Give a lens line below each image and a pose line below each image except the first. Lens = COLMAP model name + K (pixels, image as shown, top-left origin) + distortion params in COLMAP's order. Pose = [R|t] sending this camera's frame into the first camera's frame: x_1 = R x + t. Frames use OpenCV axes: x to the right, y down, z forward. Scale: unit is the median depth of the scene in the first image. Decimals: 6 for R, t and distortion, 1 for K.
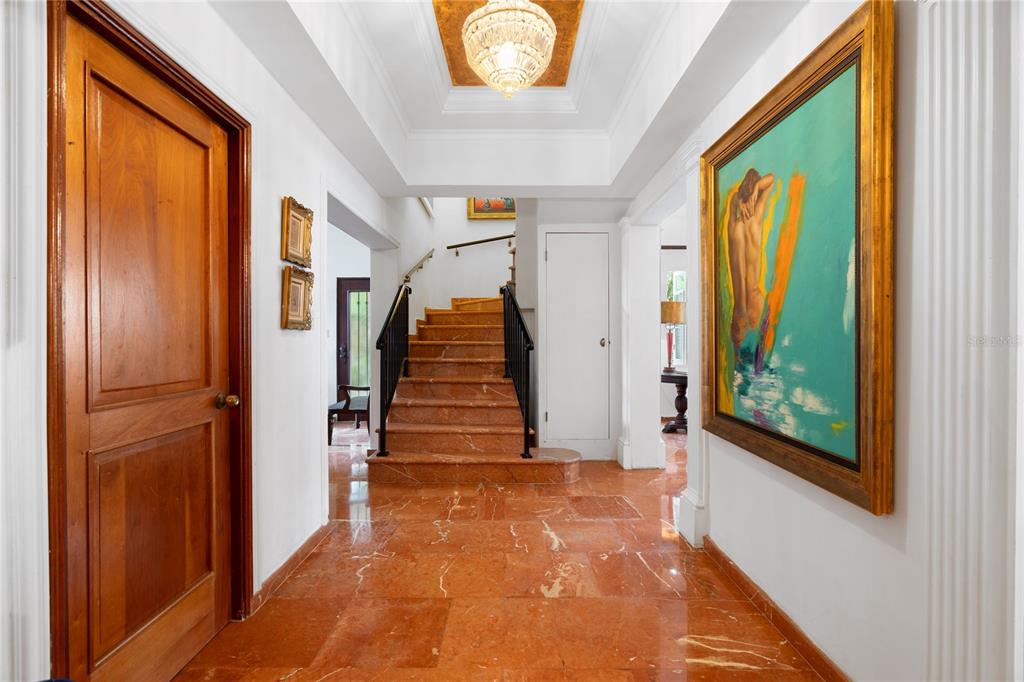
lens RADIAL K [[463.3, 0, 510.8], [0, 463.3, 343.5], [0, 0, 1]] dist [-0.001721, 0.000307]
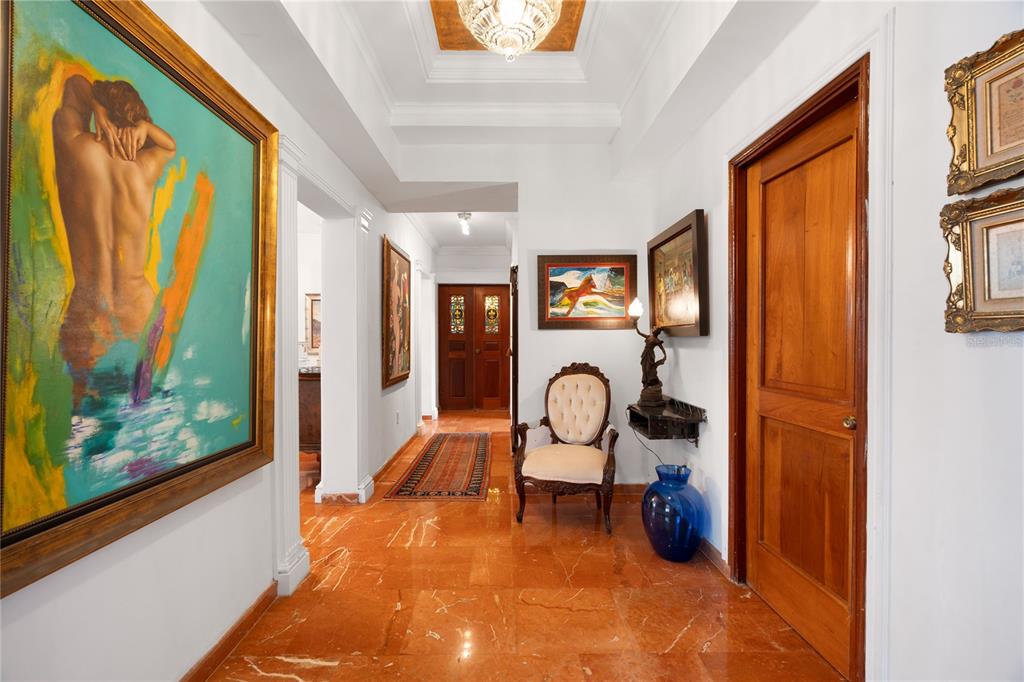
lens RADIAL K [[463.3, 0, 510.8], [0, 463.3, 343.5], [0, 0, 1]] dist [-0.001721, 0.000307]
pose [[-0.999939, 0.003668, -0.010445, 0.005348], [0.003441, 0.999761, 0.021587, -0.037765], [0.010522, 0.021550, -0.999712, 1.788790]]
